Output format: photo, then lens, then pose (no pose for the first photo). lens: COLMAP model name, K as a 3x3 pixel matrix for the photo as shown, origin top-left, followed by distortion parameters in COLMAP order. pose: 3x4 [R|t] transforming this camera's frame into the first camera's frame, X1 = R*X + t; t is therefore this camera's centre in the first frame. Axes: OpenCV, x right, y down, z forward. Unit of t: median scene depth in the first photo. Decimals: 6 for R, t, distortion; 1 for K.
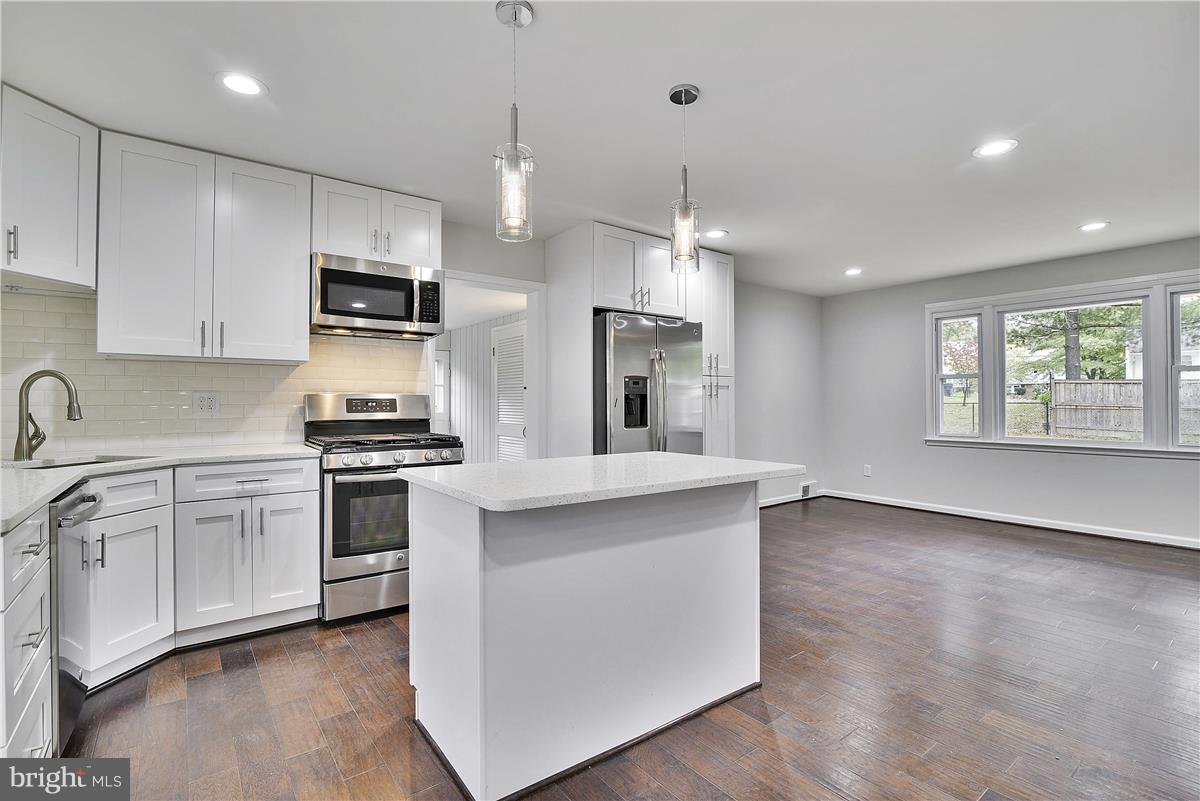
lens RADIAL K [[552.6, 0, 594.9], [0, 552.6, 397.0], [0, 0, 1]] dist [-0.016497, 0.001208]
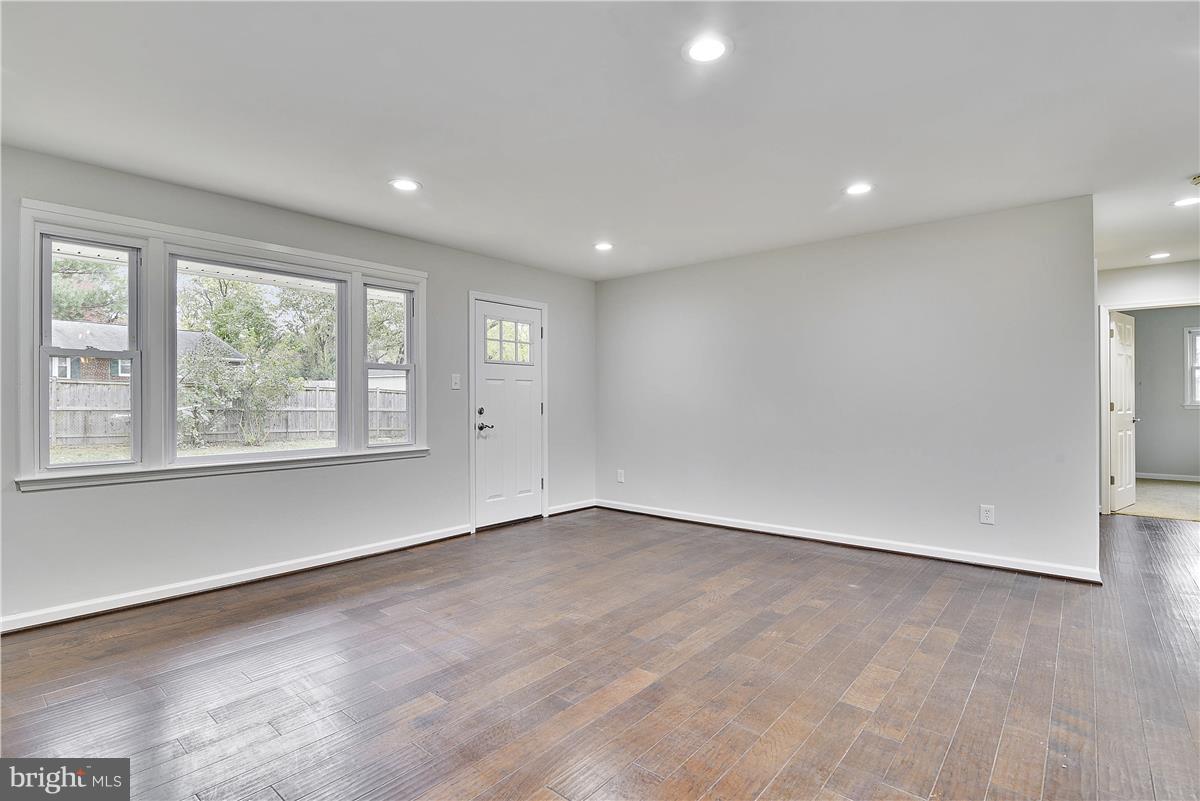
lens RADIAL K [[552.6, 0, 599.4], [0, 552.6, 401.9], [0, 0, 1]] dist [-0.016497, 0.001208]
pose [[-0.214349, -0.002845, 0.976753, 0.060946], [-0.007484, 0.999971, 0.001270, 0.007124], [-0.976729, -0.007038, -0.214364, 0.997356]]
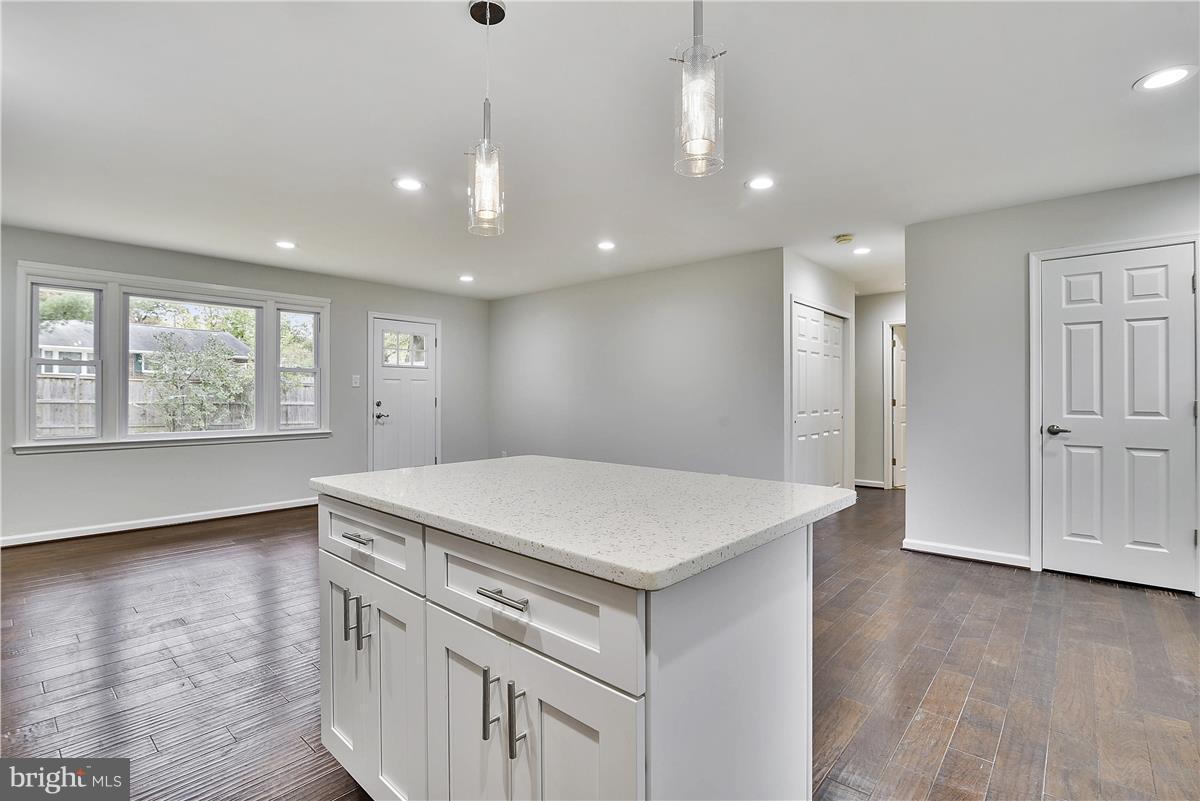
lens RADIAL K [[552.6, 0, 628.1], [0, 552.6, 393.8], [0, 0, 1]] dist [-0.016497, 0.001208]
pose [[-0.203186, 0.005161, 0.979127, -0.423614], [-0.012068, 0.999897, -0.007775, 0.006032], [-0.979066, -0.013396, -0.203103, 0.578143]]
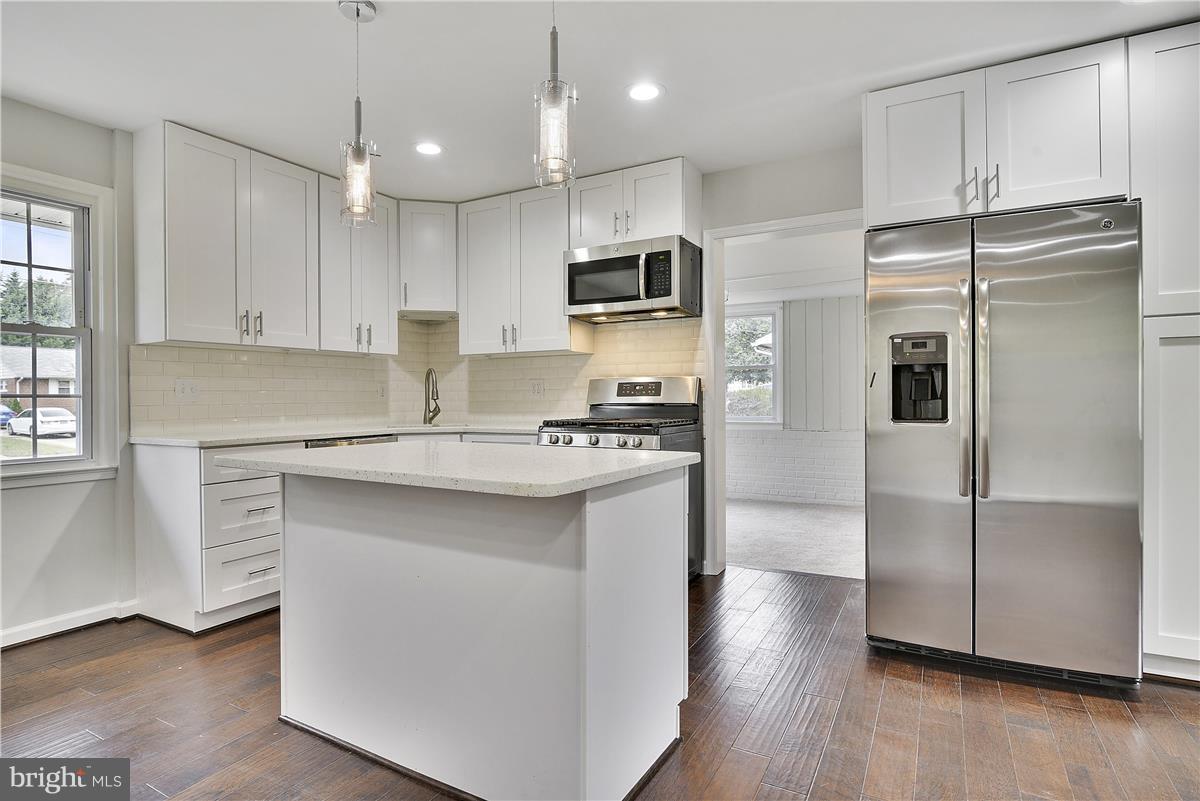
lens RADIAL K [[624.6, 0, 601.2], [0, 624.6, 401.4], [0, 0, 1]] dist [-0.015045, 0.000231]
pose [[0.405372, 0.005204, -0.914137, 0.576718], [0.017097, 0.999766, 0.013273, 0.020820], [0.913992, -0.021010, 0.405188, 0.471486]]
